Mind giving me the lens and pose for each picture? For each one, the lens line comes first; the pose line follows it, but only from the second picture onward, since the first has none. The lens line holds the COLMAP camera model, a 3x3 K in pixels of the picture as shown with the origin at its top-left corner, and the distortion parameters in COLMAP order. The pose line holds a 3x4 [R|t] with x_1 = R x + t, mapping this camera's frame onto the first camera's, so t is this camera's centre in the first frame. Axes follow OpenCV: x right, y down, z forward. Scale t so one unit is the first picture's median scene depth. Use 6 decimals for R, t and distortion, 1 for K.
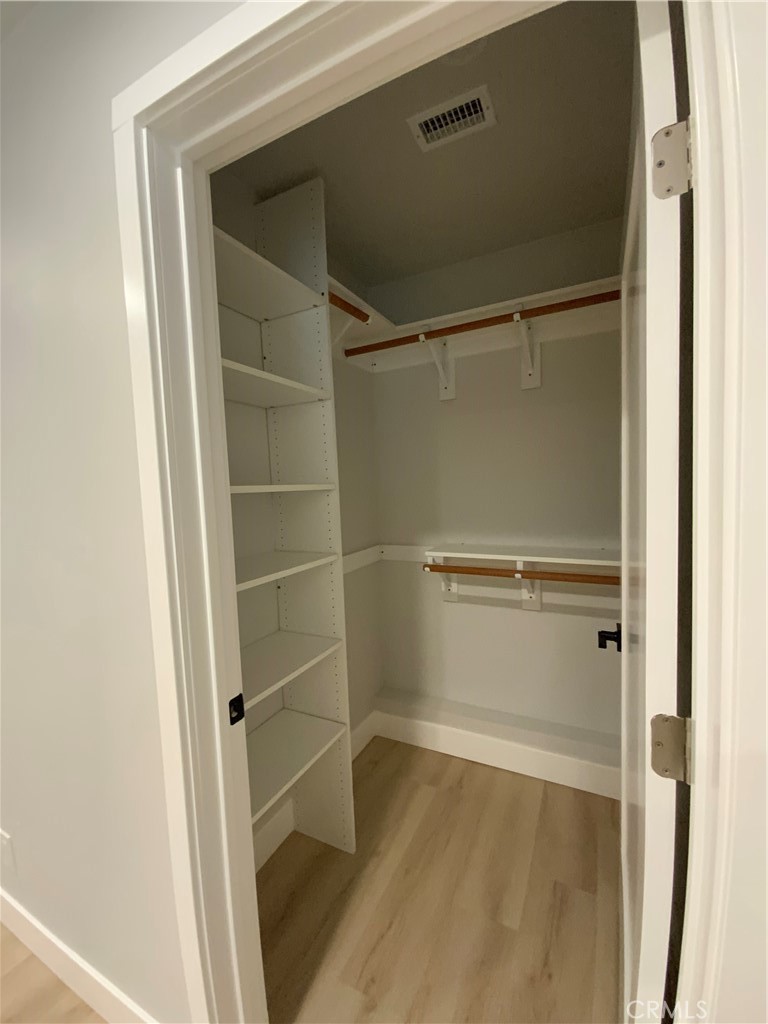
lens RADIAL K [[415.5, 0, 386.3], [0, 415.5, 511.1], [0, 0, 1]] dist [0.025441, -0.021203]
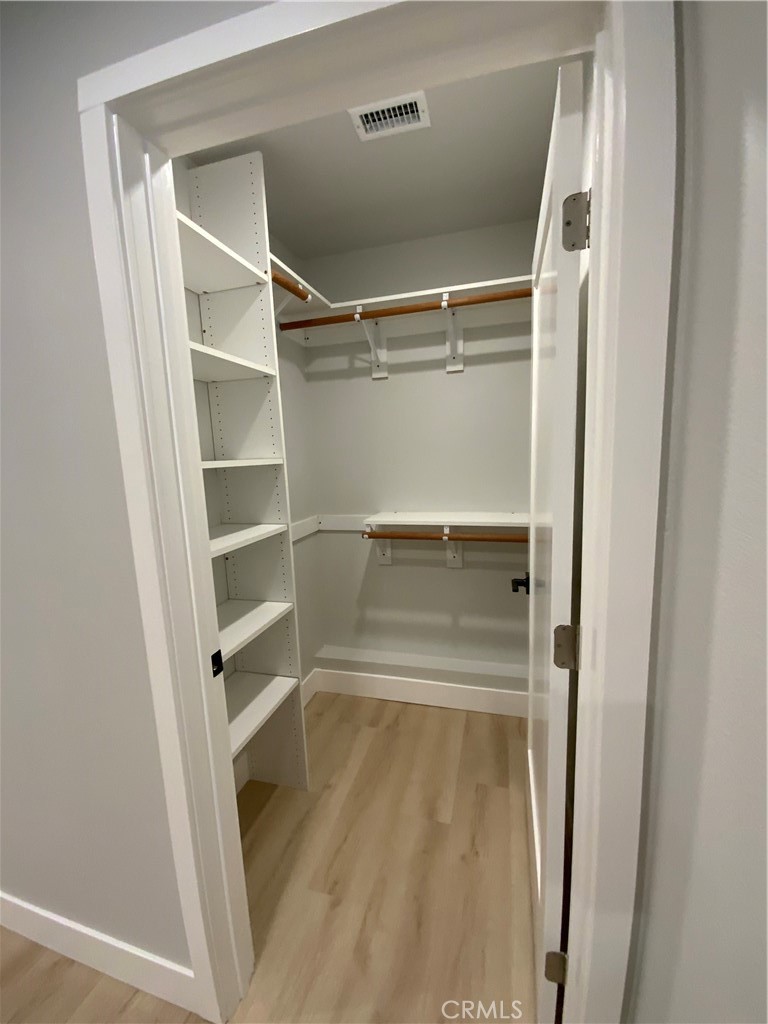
lens RADIAL K [[415.5, 0, 386.3], [0, 415.5, 511.1], [0, 0, 1]] dist [0.025441, -0.021203]
pose [[0.981332, -0.026533, 0.190485, -0.079614], [0.012984, 0.997318, 0.072029, -0.005564], [-0.191885, -0.068211, 0.979044, -0.107881]]
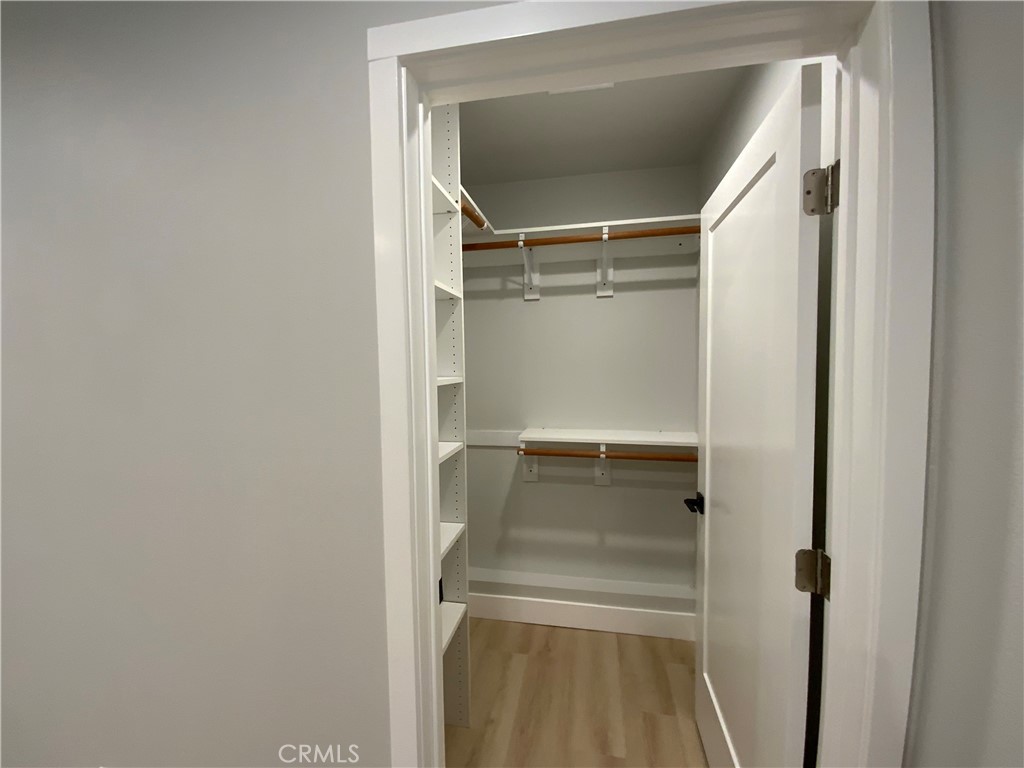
lens RADIAL K [[415.5, 0, 512.2], [0, 415.5, 383.1], [0, 0, 1]] dist [0.025441, -0.021203]
pose [[0.962939, 0.013841, 0.269365, -0.325896], [-0.008256, 0.999727, -0.021856, -0.030620], [-0.269594, 0.018823, 0.962790, -0.077090]]
